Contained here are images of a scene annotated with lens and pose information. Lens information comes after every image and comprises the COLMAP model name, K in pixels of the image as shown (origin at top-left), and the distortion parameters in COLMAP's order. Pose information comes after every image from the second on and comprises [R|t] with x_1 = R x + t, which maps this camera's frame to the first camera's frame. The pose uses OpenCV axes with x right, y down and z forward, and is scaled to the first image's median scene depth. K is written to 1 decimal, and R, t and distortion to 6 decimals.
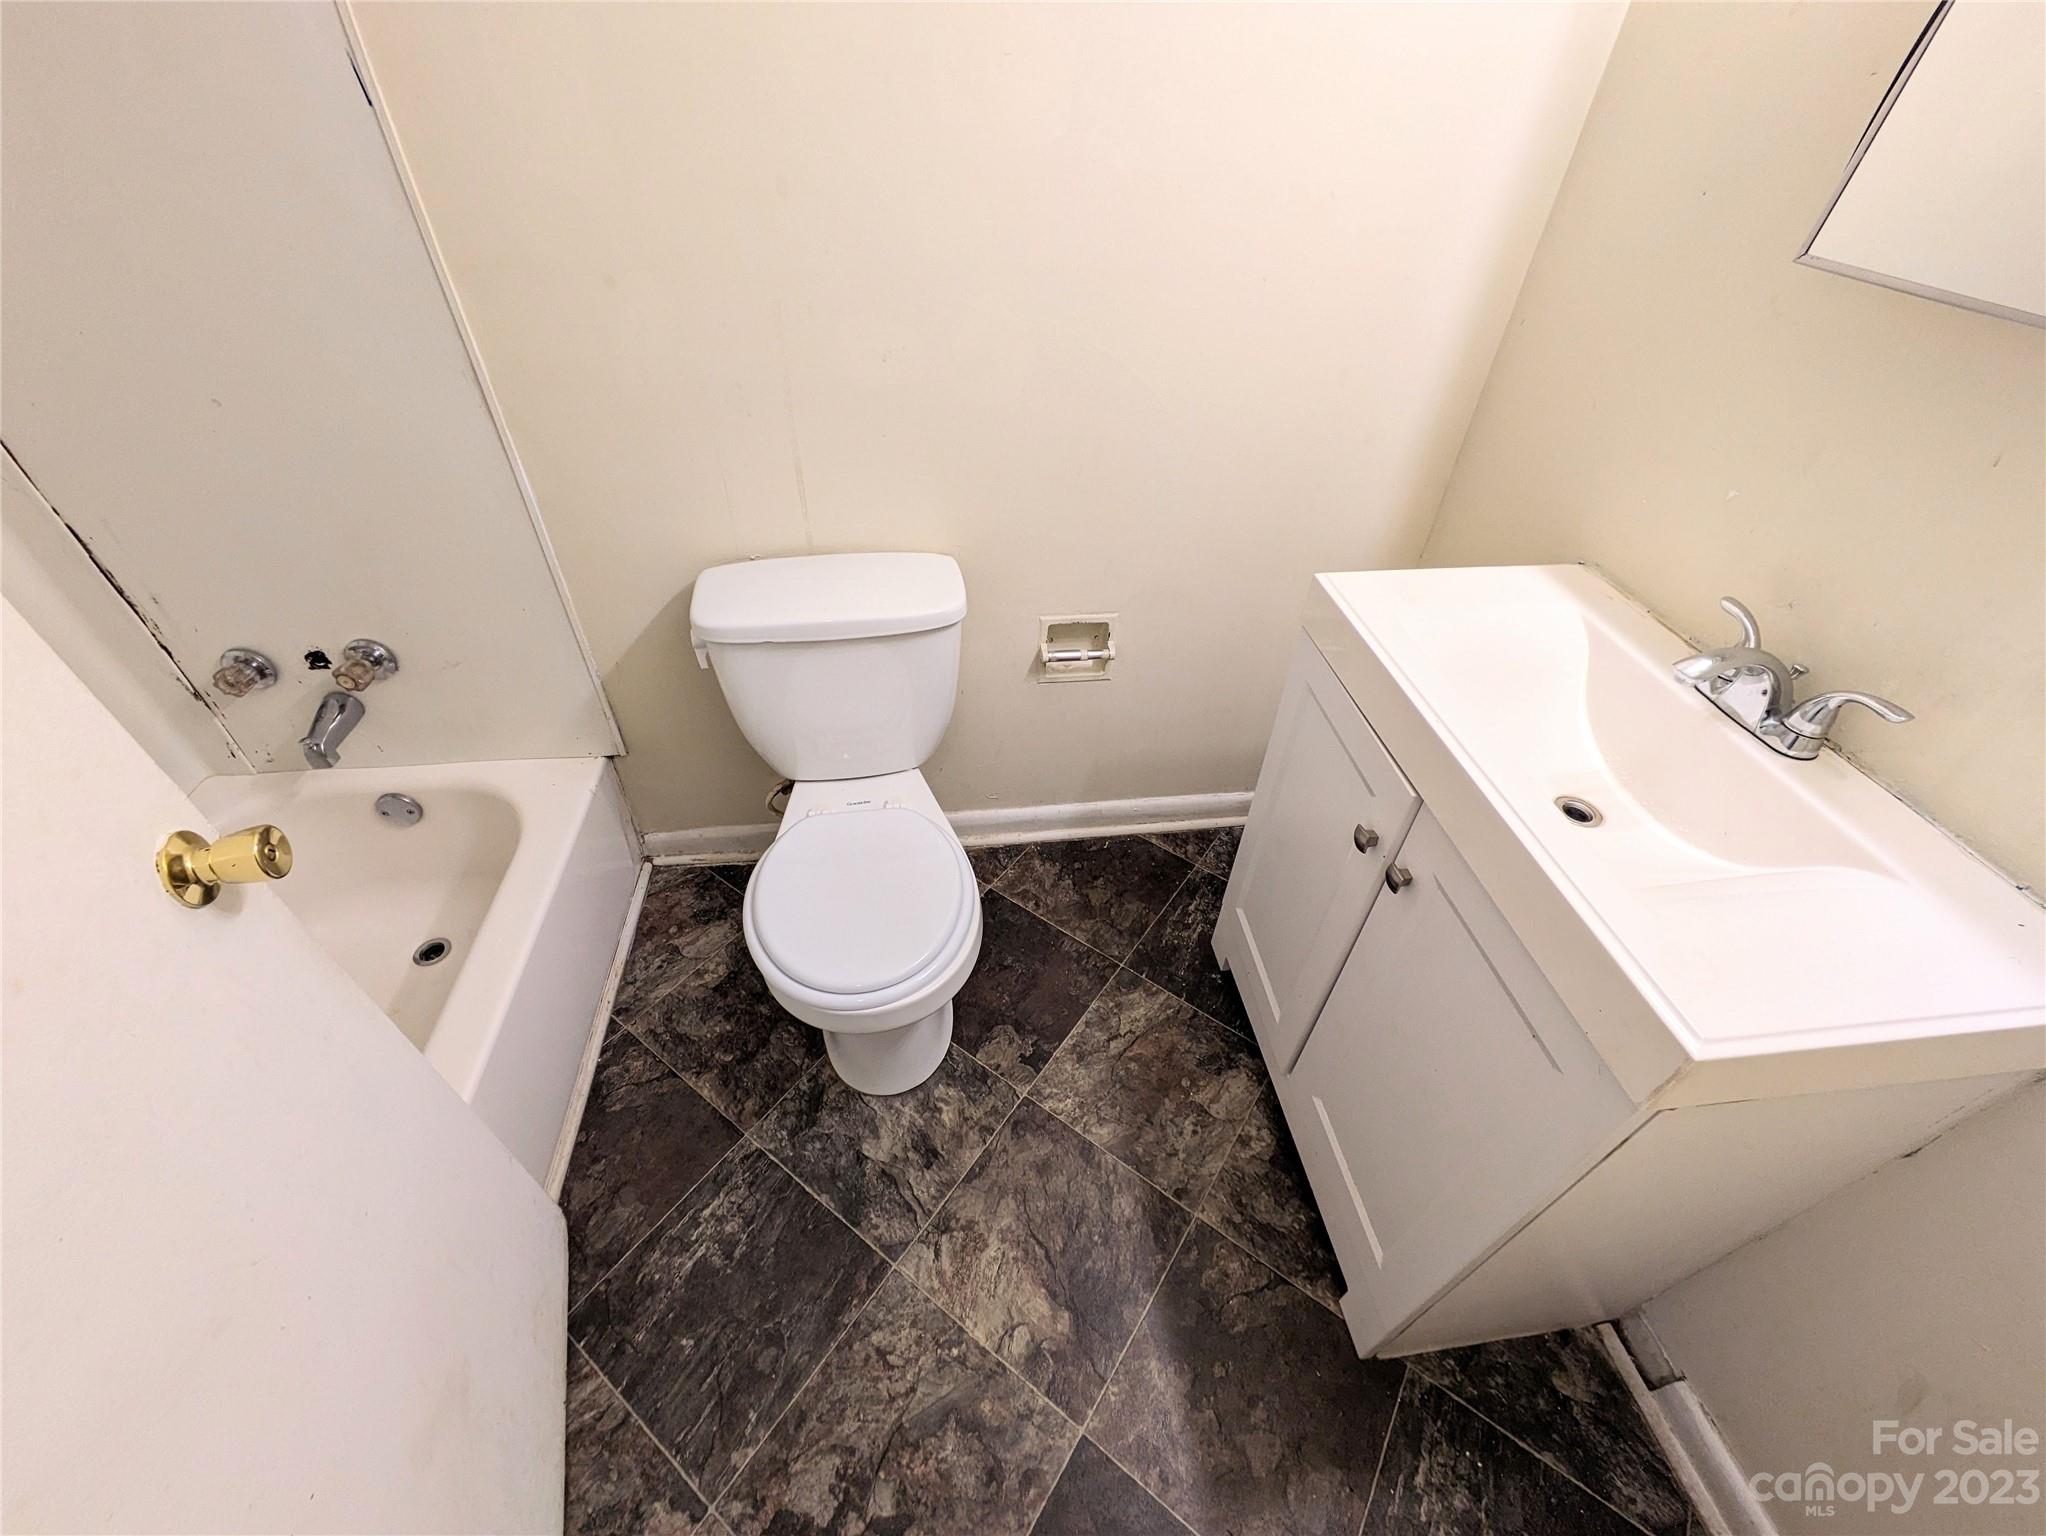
lens RADIAL K [[809.7, 0, 1022.1], [0, 809.7, 773.3], [0, 0, 1]] dist [-0.000205, -0.000216]
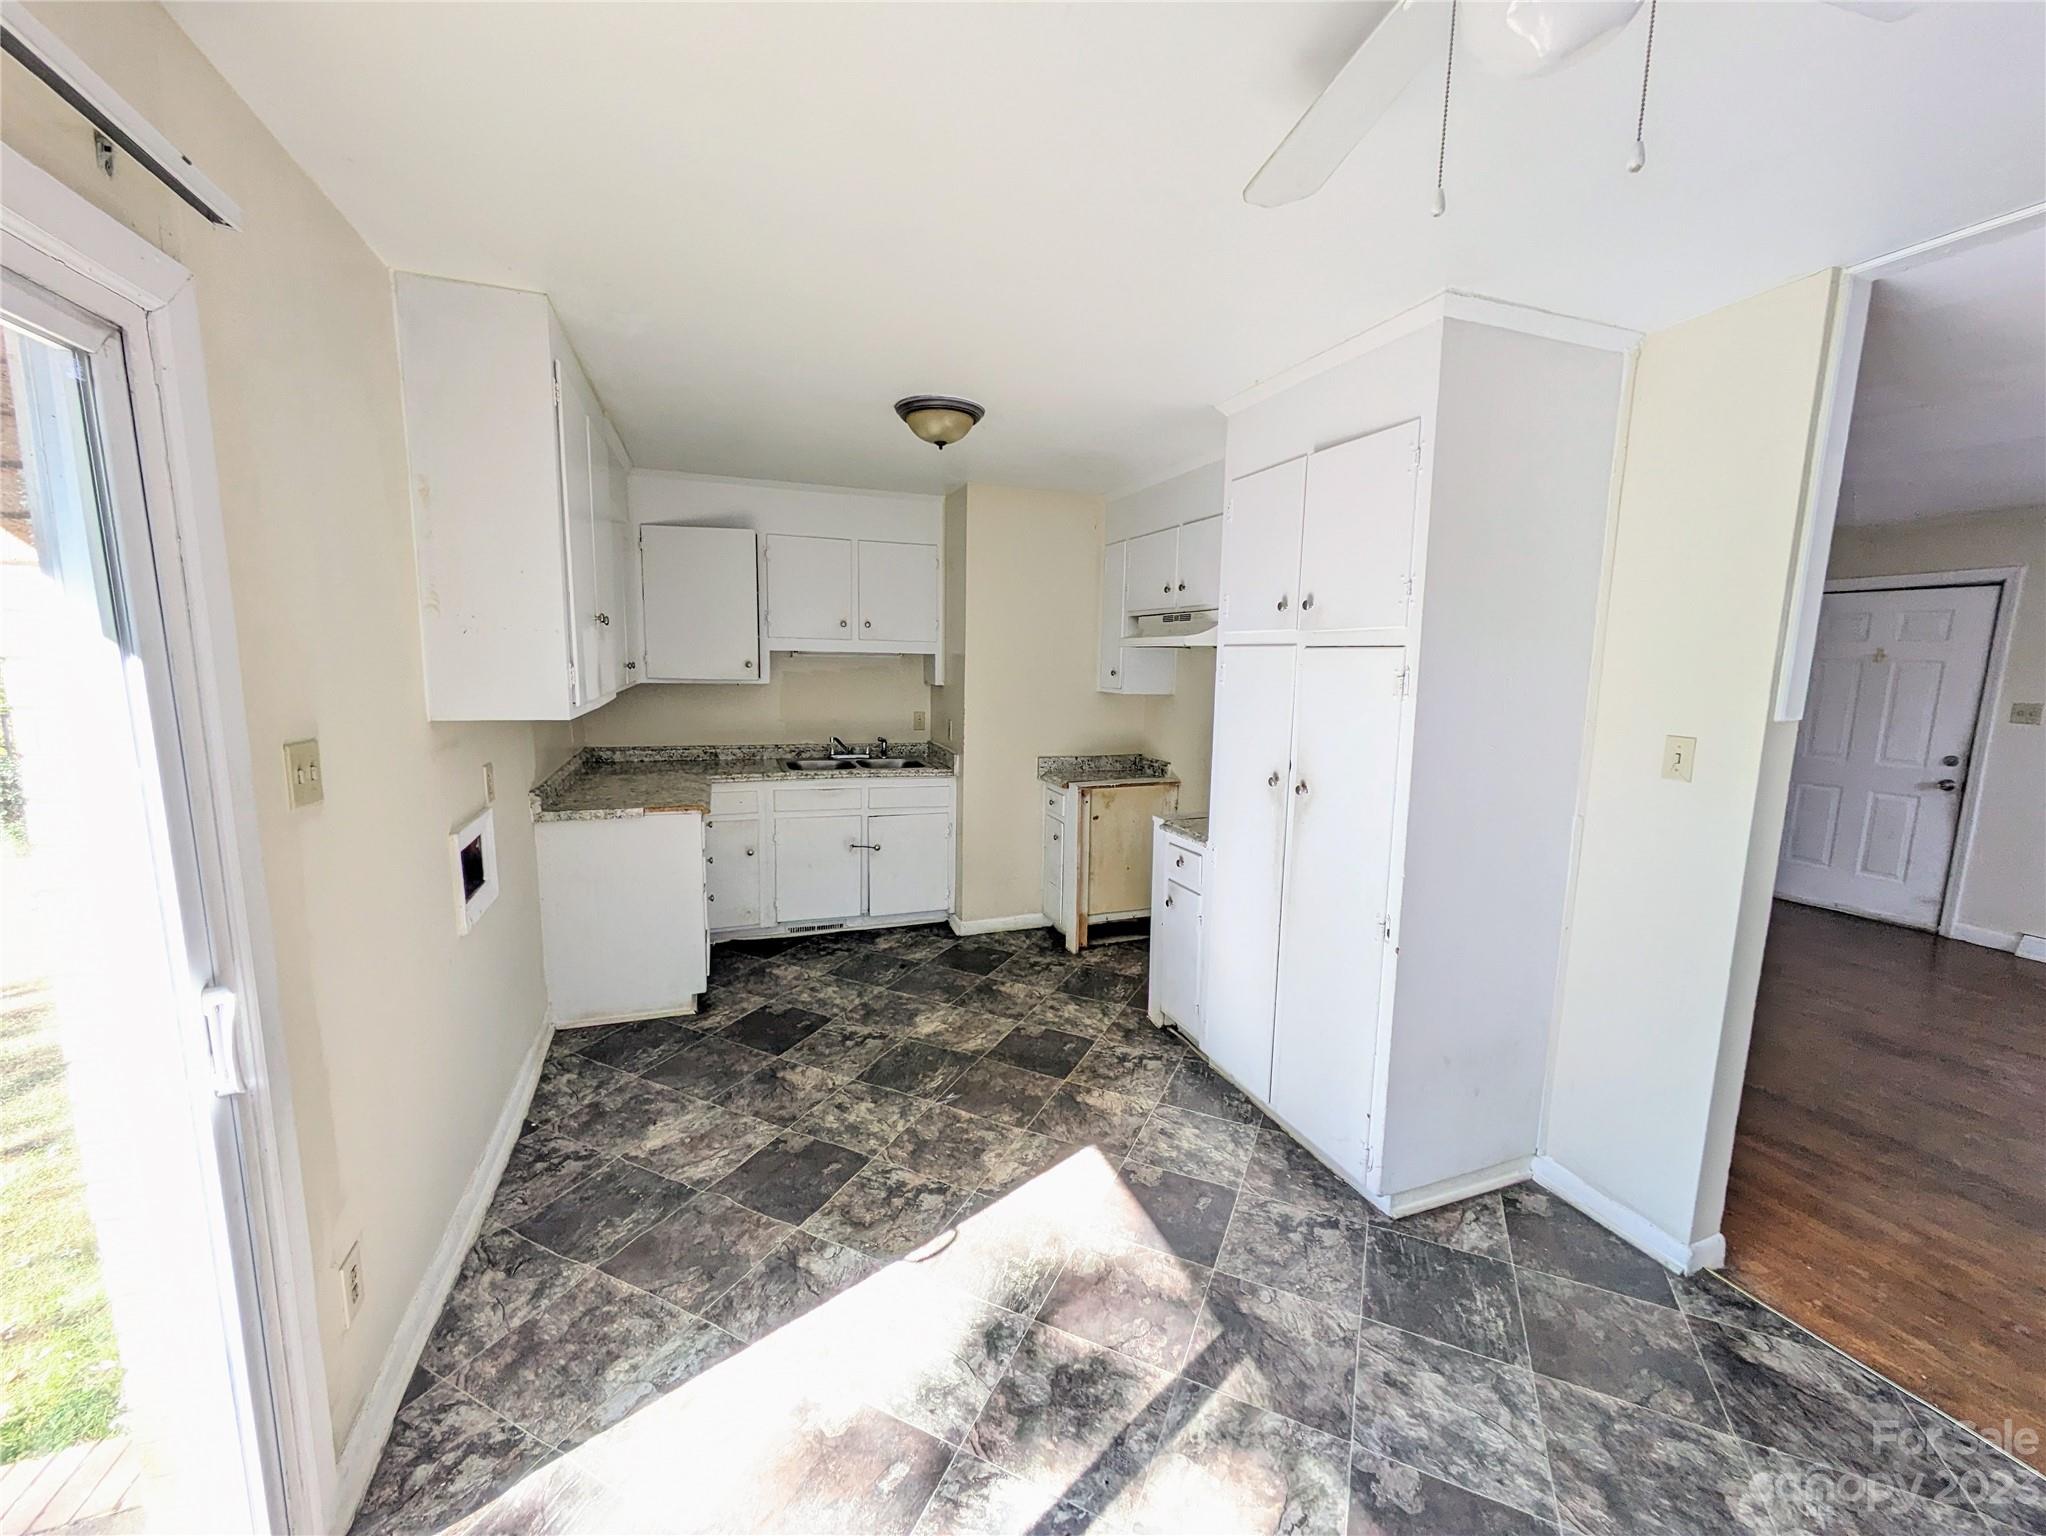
lens RADIAL K [[809.7, 0, 1022.1], [0, 809.7, 773.3], [0, 0, 1]] dist [-0.000205, -0.000216]
pose [[-0.982419, -0.019064, -0.185714, 0.715232], [-0.153312, 0.650021, 0.744290, -1.011162], [0.106529, 0.759677, -0.641516, 1.053570]]
